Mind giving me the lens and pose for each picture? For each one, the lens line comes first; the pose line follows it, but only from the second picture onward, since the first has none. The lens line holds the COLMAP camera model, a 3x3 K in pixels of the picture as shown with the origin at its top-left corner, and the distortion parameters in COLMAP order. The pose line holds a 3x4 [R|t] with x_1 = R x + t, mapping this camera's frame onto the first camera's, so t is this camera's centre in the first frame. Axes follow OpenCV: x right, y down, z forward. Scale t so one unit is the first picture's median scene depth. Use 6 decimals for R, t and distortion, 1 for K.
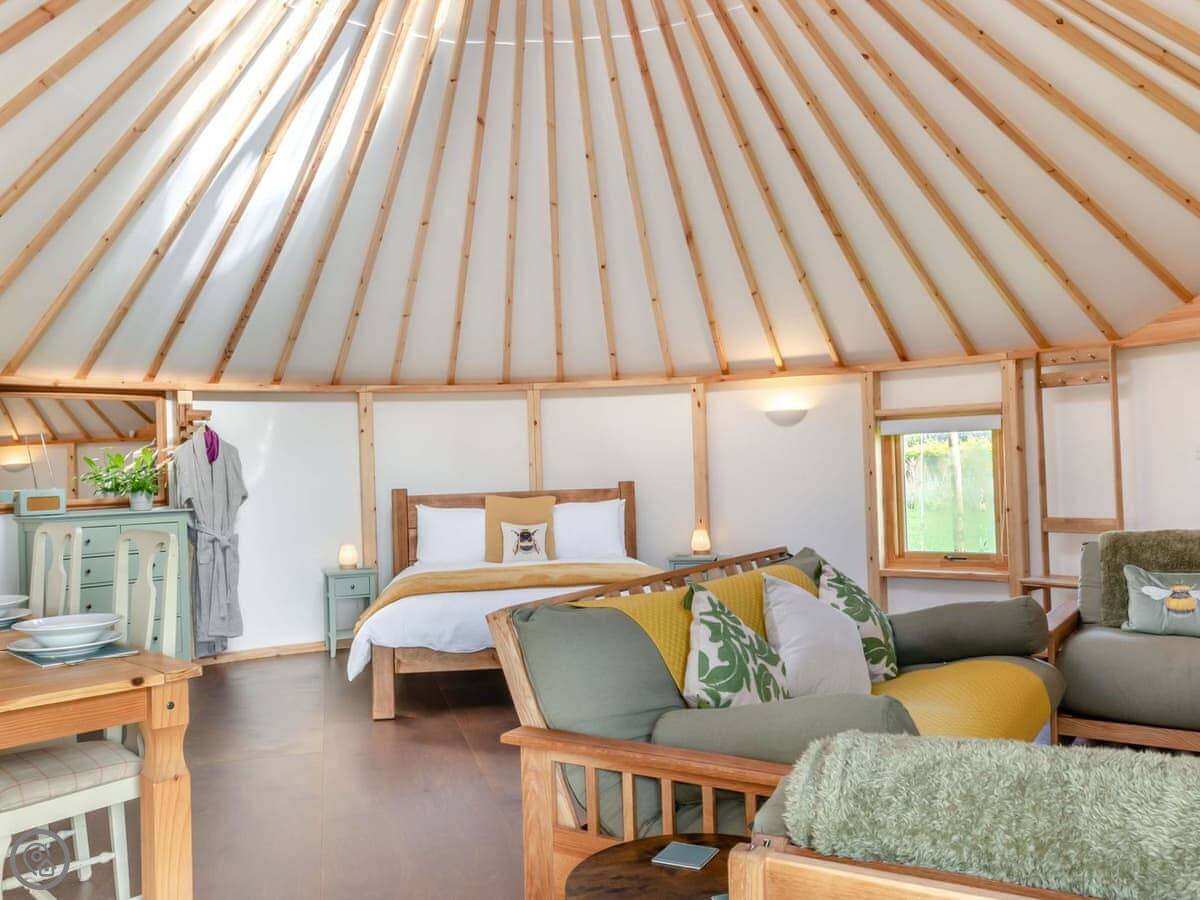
lens RADIAL K [[953.4, 0, 619.8], [0, 953.4, 449.6], [0, 0, 1]] dist [0.008778, 0.006426]
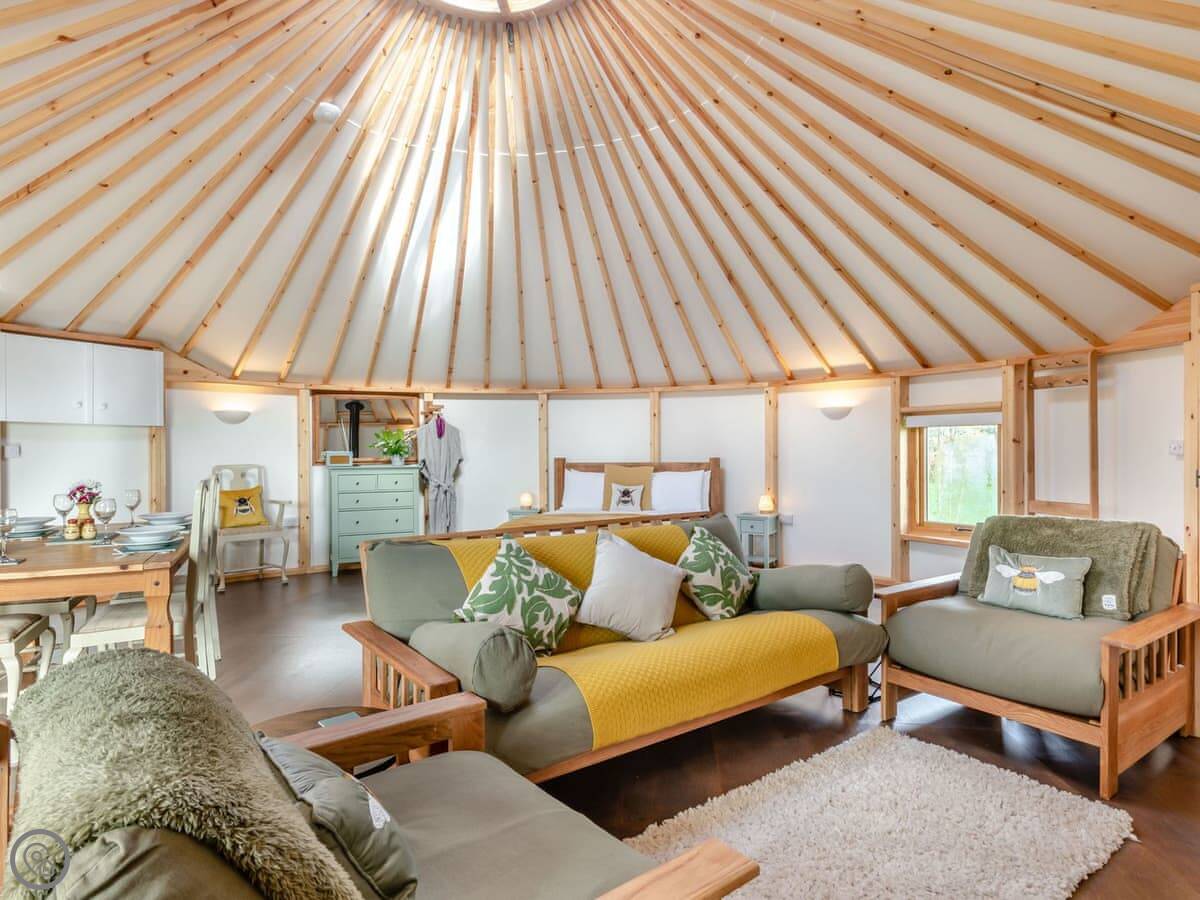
lens RADIAL K [[654.1, 0, 659.5], [0, 654.1, 448.4], [0, 0, 1]] dist [0.009494, 0.000645]
pose [[0.938802, 0.027250, -0.343379, 0.290633], [-0.018599, 0.999422, 0.028464, -0.006612], [0.343956, -0.020335, 0.938766, 0.088438]]
